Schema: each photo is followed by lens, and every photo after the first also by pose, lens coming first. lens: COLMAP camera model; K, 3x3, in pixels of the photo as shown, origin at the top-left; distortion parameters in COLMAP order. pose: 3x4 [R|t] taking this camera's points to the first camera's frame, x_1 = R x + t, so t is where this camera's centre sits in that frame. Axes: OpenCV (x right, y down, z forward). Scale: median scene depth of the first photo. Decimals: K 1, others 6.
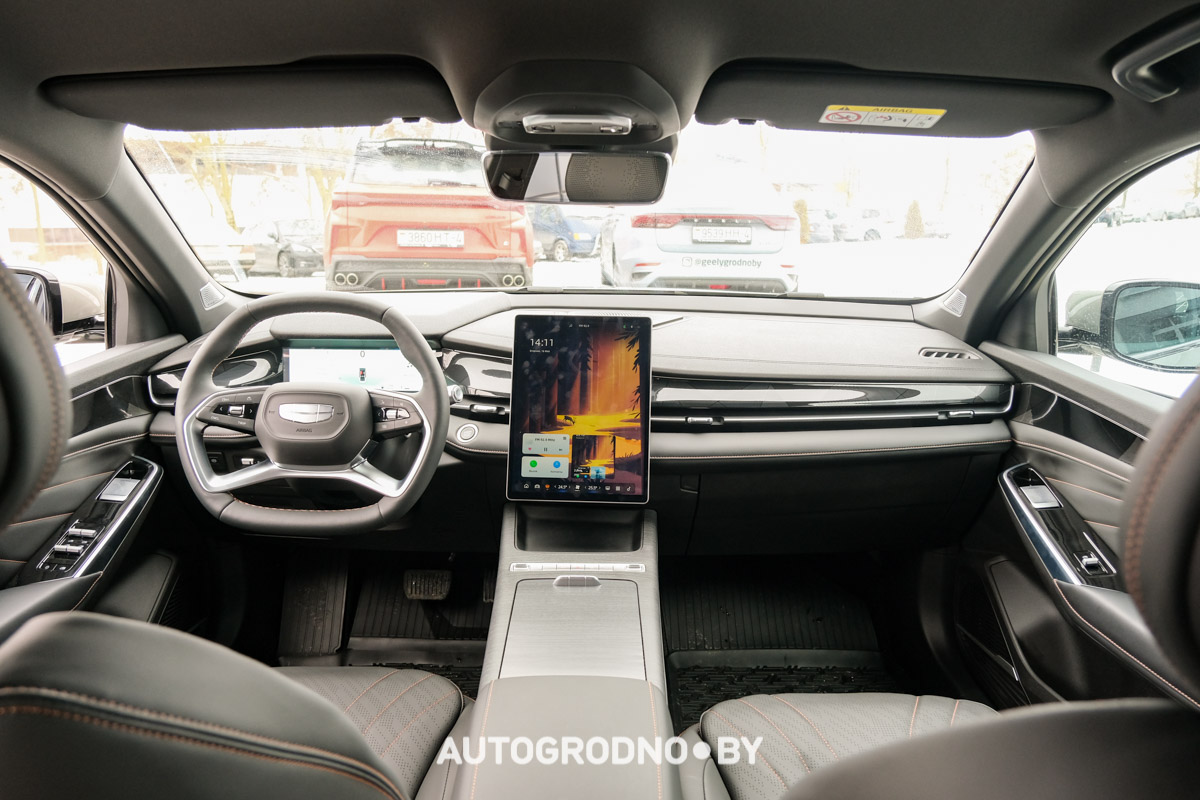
lens RADIAL K [[816.4, 0, 599.7], [0, 816.4, 400.7], [0, 0, 1]] dist [0.009385, -0.003340]
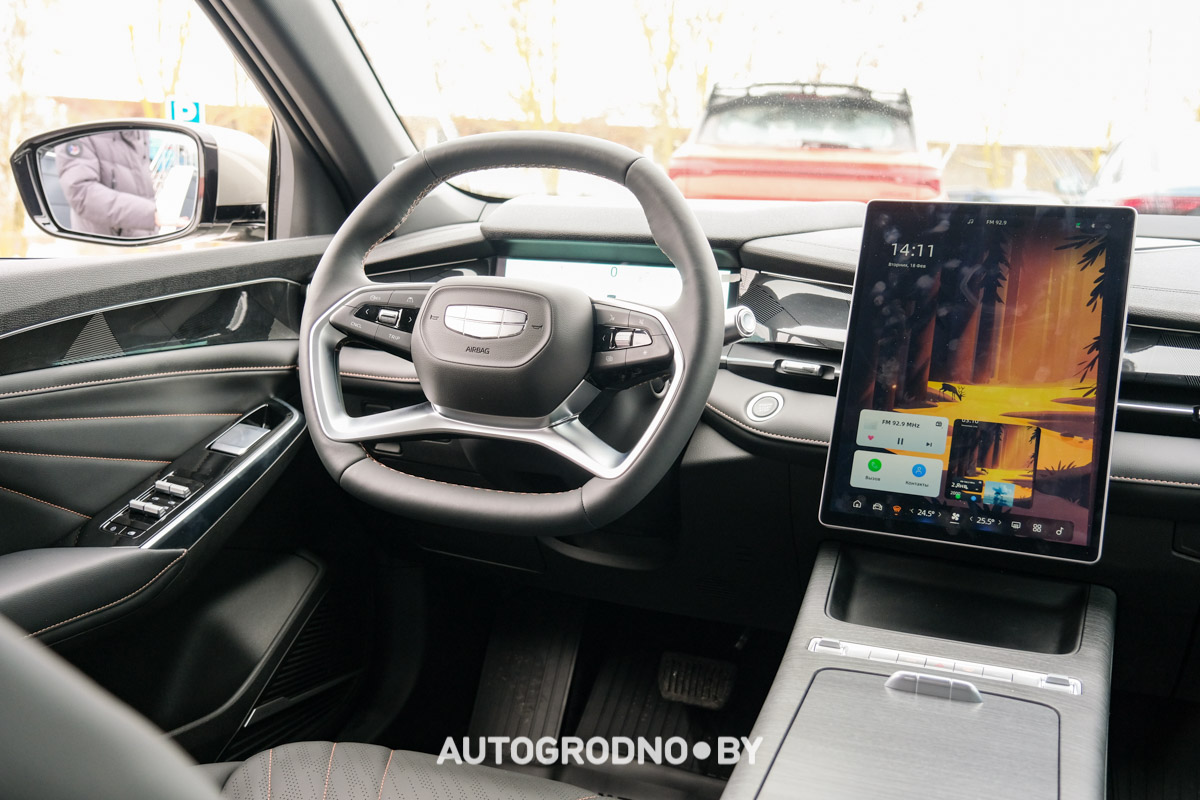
lens RADIAL K [[1157.6, 0, 600.5], [0, 1157.6, 400.3], [0, 0, 1]] dist [0.010702, 0.000000]
pose [[0.930148, 0.078178, -0.358765, 0.022114], [-0.100310, 0.994006, -0.043465, 0.086309], [0.353217, 0.076417, 0.932415, 0.215526]]
